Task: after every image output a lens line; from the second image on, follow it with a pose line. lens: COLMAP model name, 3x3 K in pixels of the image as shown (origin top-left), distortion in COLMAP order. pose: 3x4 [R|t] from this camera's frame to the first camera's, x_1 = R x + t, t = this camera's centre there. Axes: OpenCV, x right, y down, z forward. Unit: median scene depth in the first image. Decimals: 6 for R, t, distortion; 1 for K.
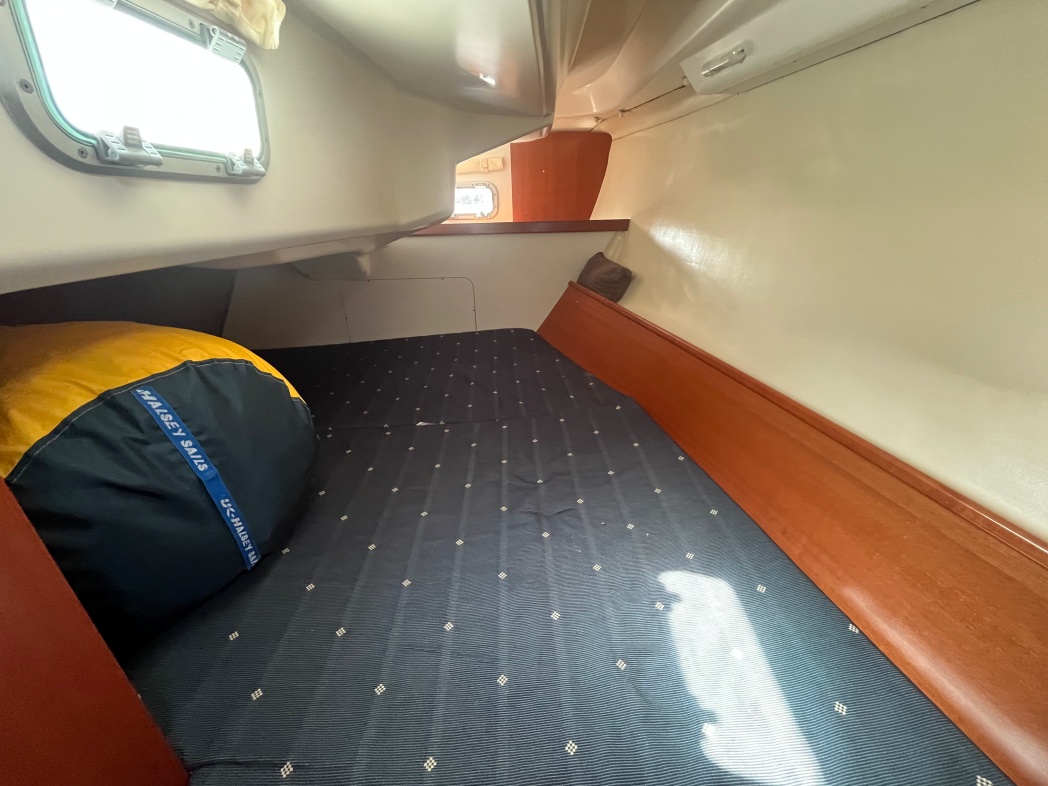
lens RADIAL K [[427.6, 0, 520.3], [0, 427.6, 395.8], [0, 0, 1]] dist [-0.003458, 0.000417]
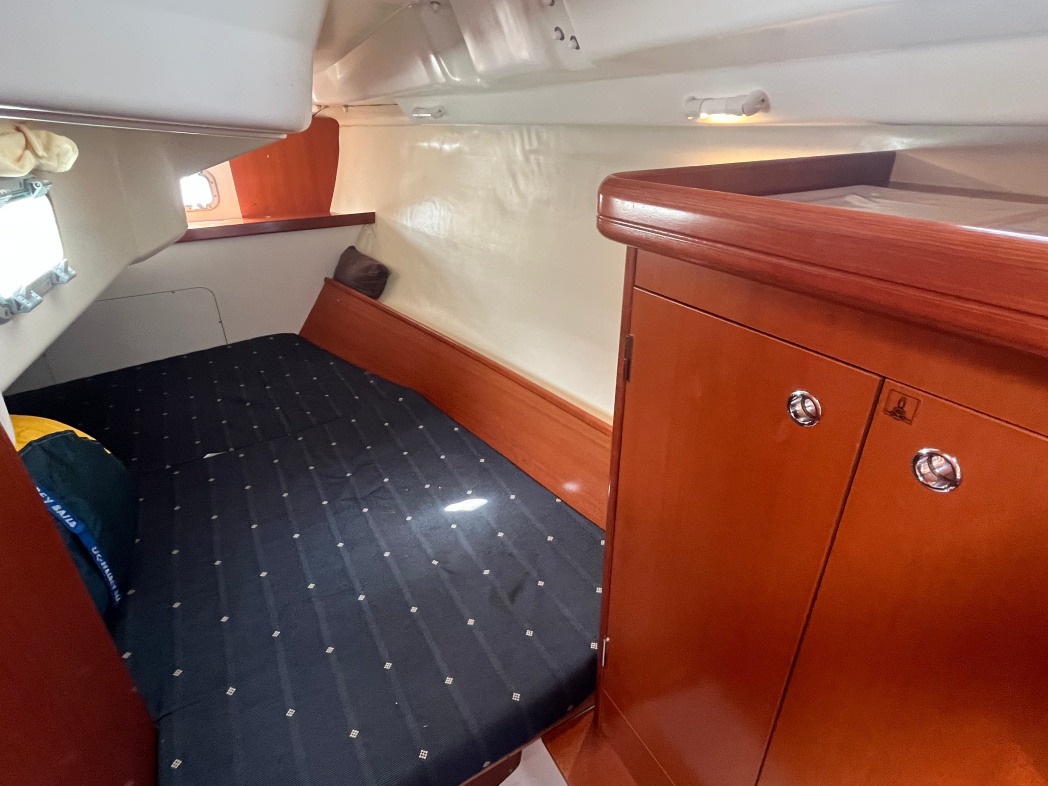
lens RADIAL K [[523.4, 0, 522.4], [0, 523.4, 396.7], [0, 0, 1]] dist [-0.018539, -0.002877]
pose [[0.879984, -0.200765, 0.430490, -0.114356], [0.183925, 0.979607, 0.080883, -0.043011], [-0.437949, 0.008003, 0.898964, -0.537905]]
